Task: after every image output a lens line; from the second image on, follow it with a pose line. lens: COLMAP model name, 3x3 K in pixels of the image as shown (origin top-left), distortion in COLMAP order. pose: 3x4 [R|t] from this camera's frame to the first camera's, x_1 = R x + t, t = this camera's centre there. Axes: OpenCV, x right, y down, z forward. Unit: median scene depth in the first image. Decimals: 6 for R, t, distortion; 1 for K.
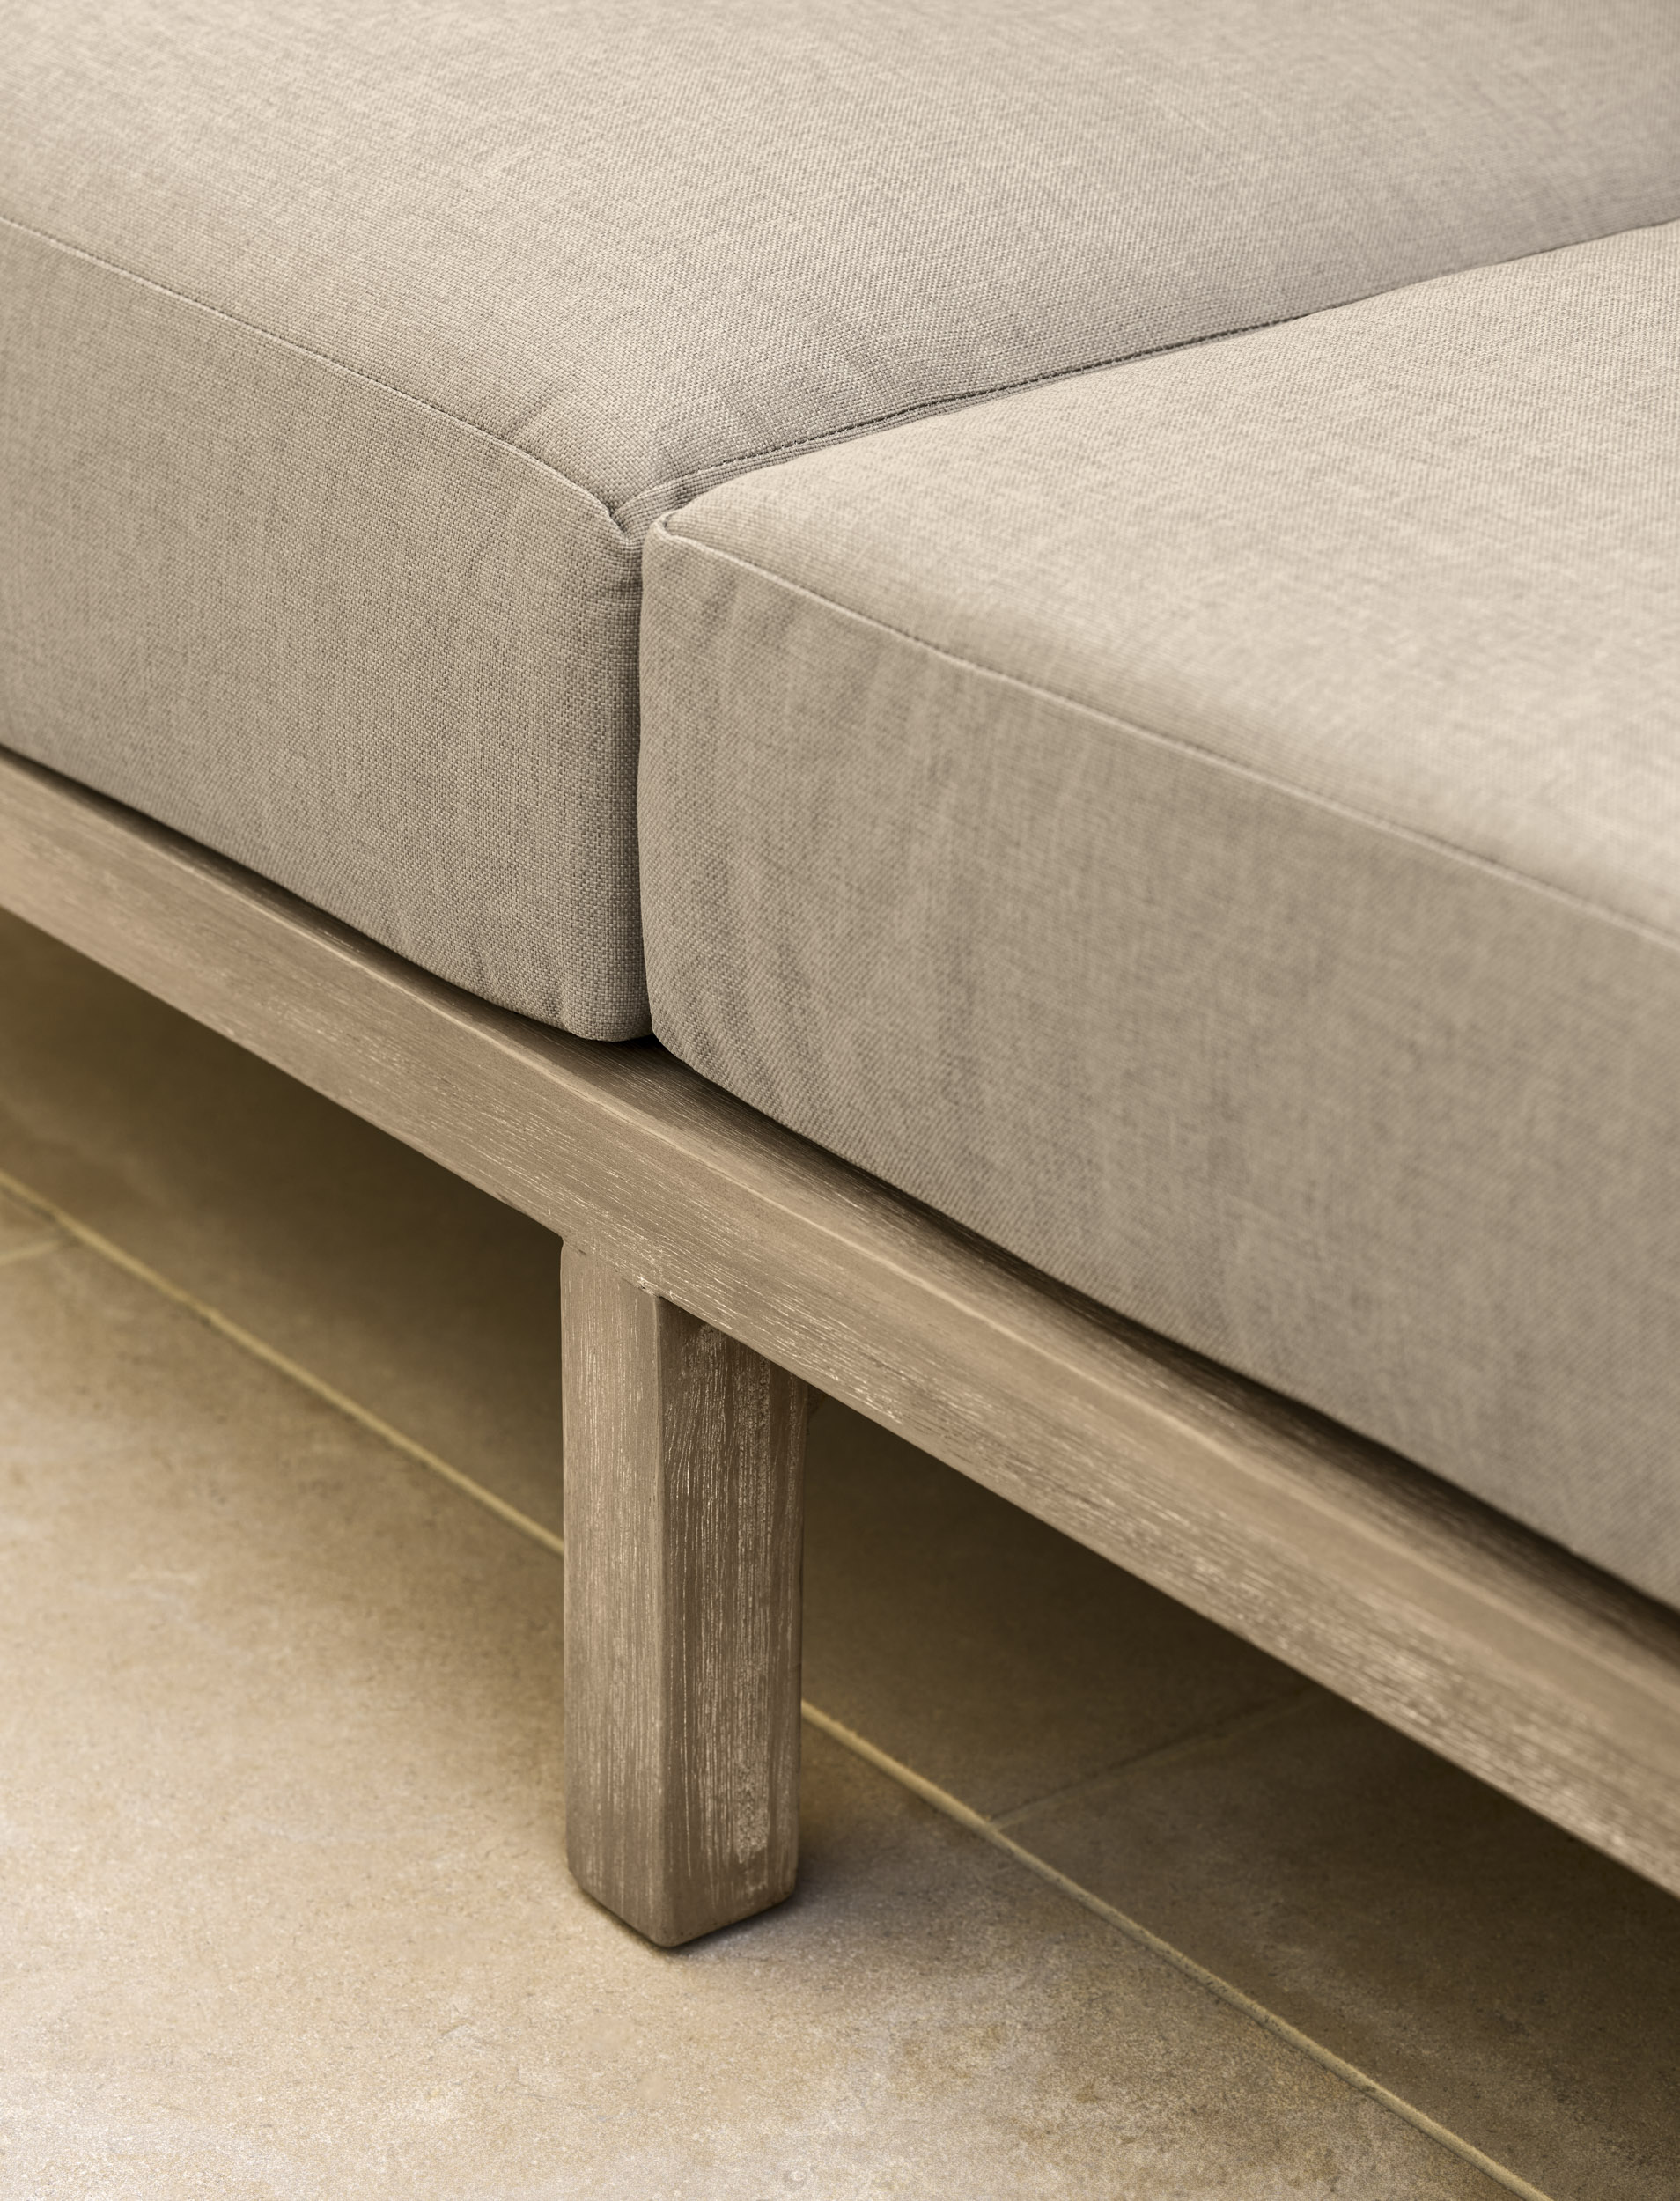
lens RADIAL K [[6097.5, 0, 838.8], [0, 6097.5, 1005.8], [0, 0, 1]] dist [0.112099, 0.950229]
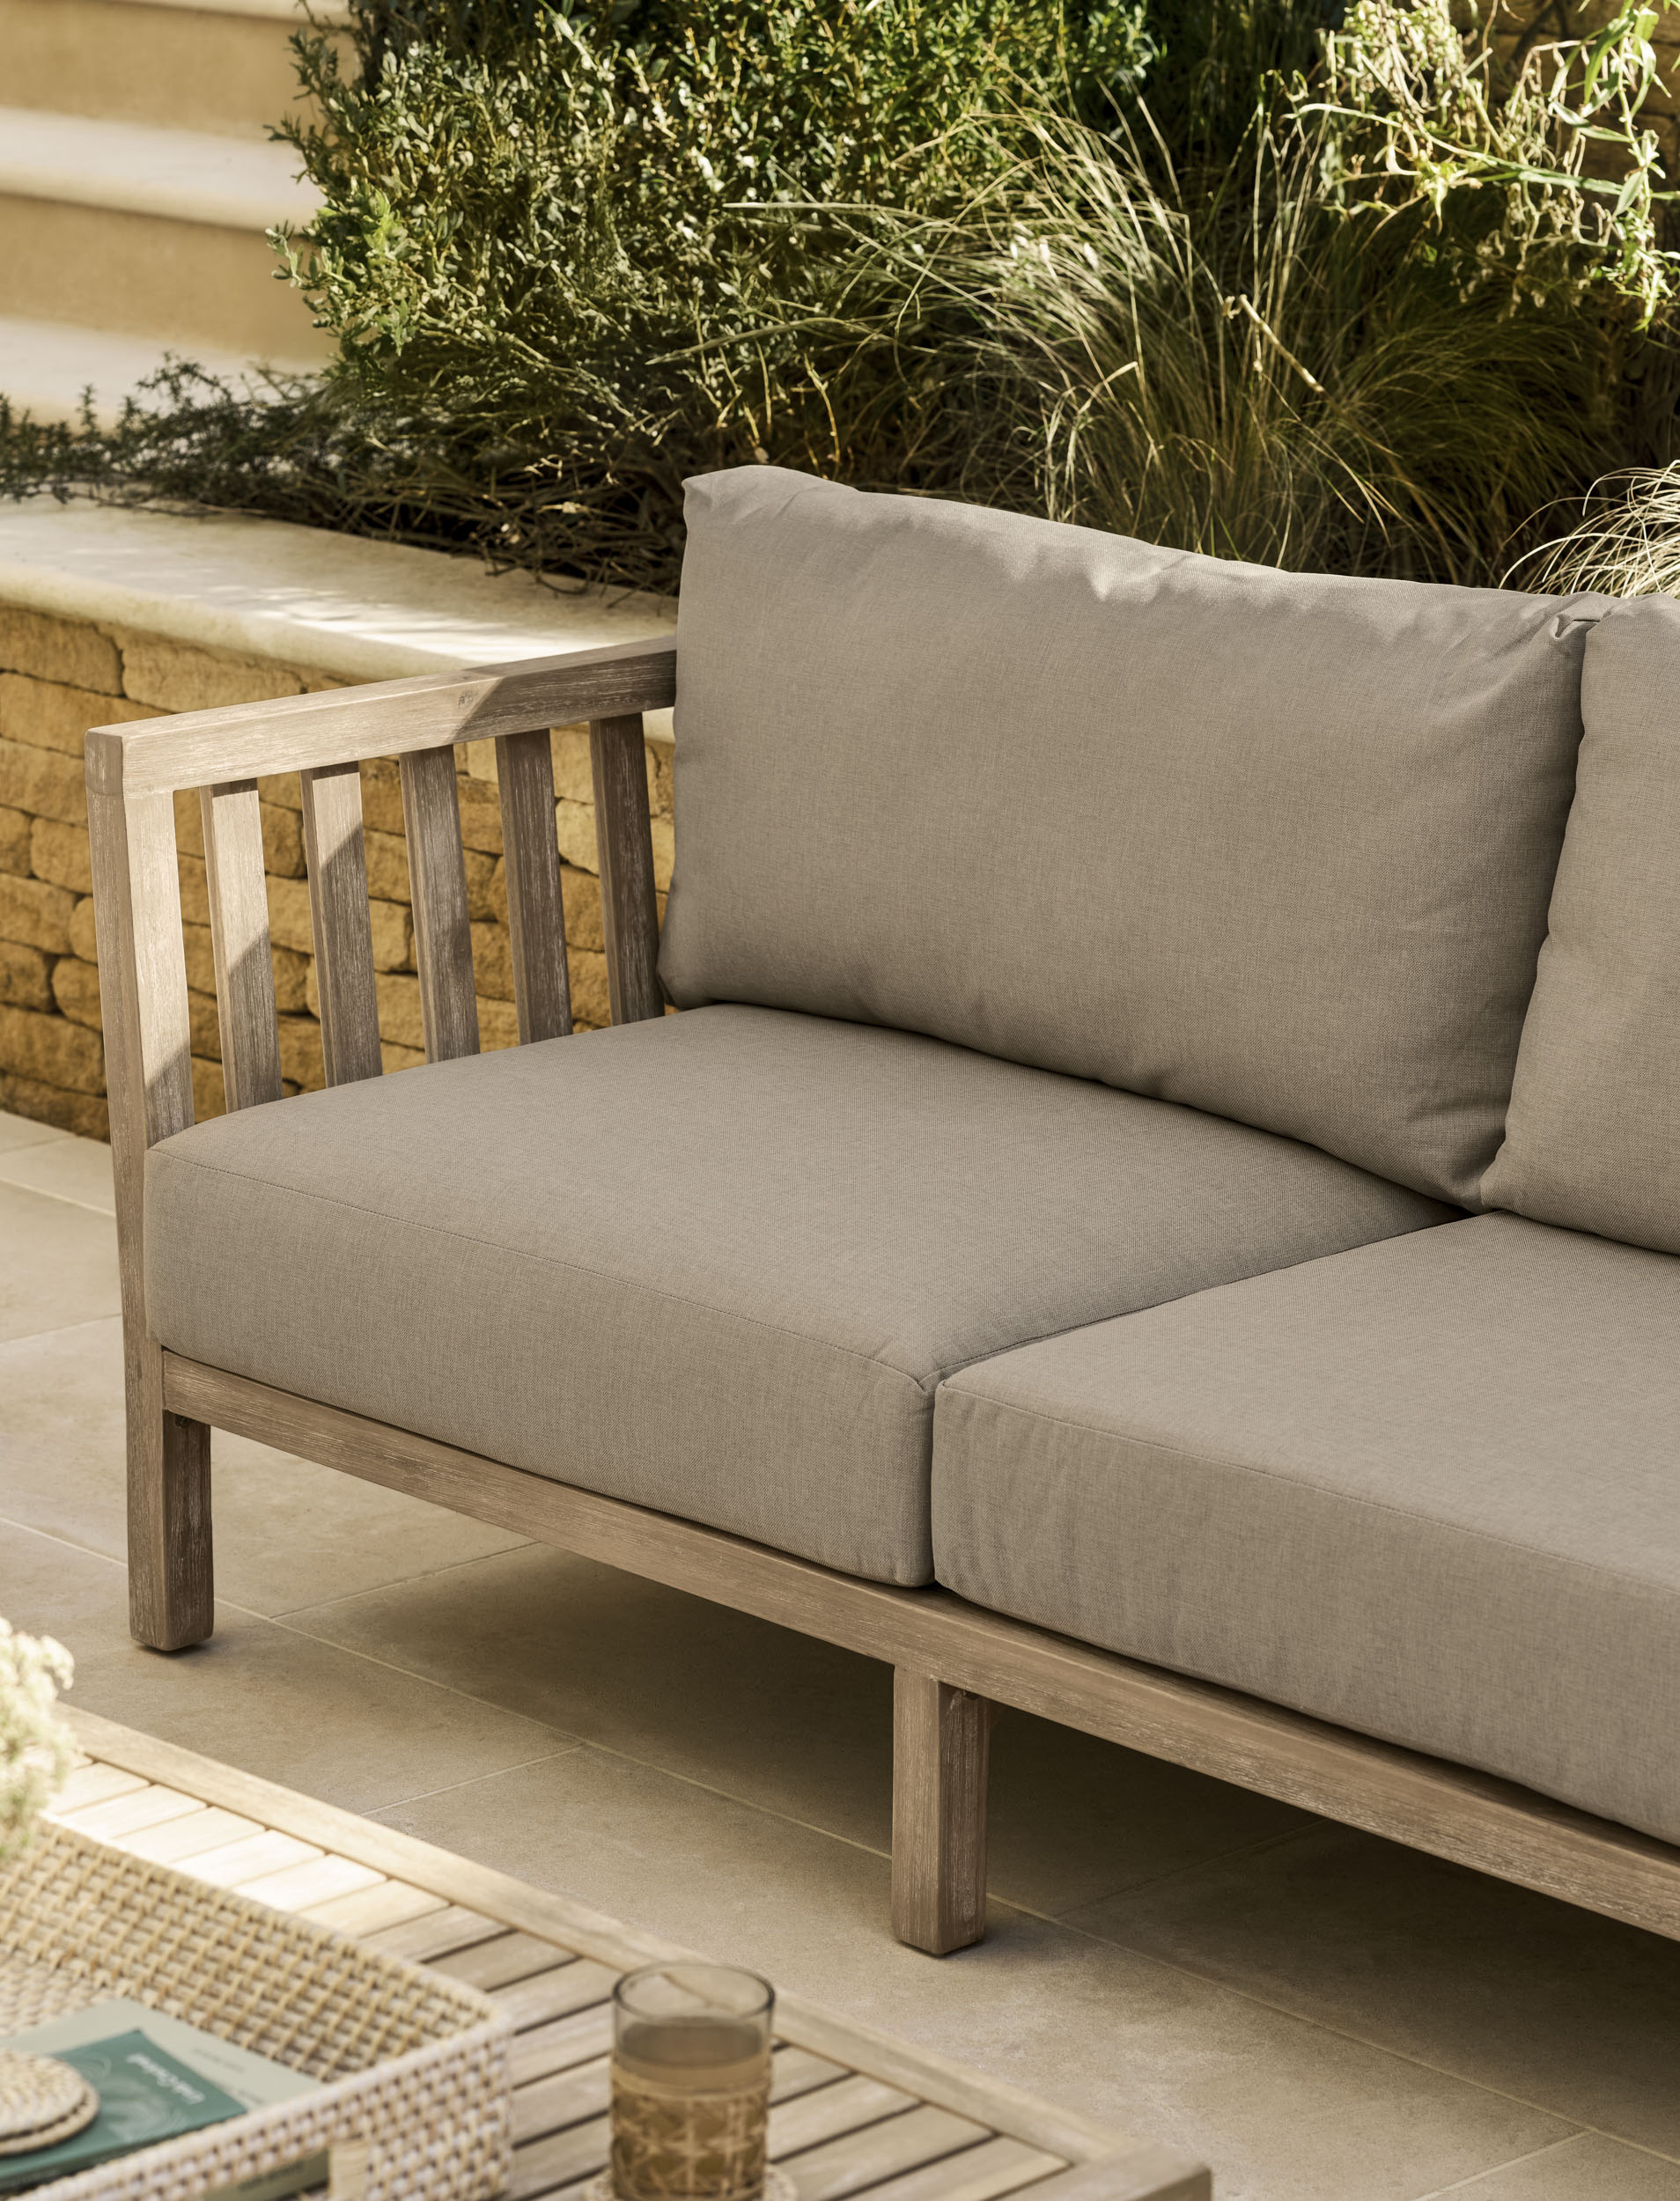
lens RADIAL K [[6097.5, 0, 838.8], [0, 6097.5, 1005.8], [0, 0, 1]] dist [0.112099, 0.950229]
pose [[0.995616, -0.026871, 0.089594, -0.304830], [0.042227, 0.983807, -0.174185, 0.220908], [-0.083463, 0.177205, 0.980629, -1.653237]]
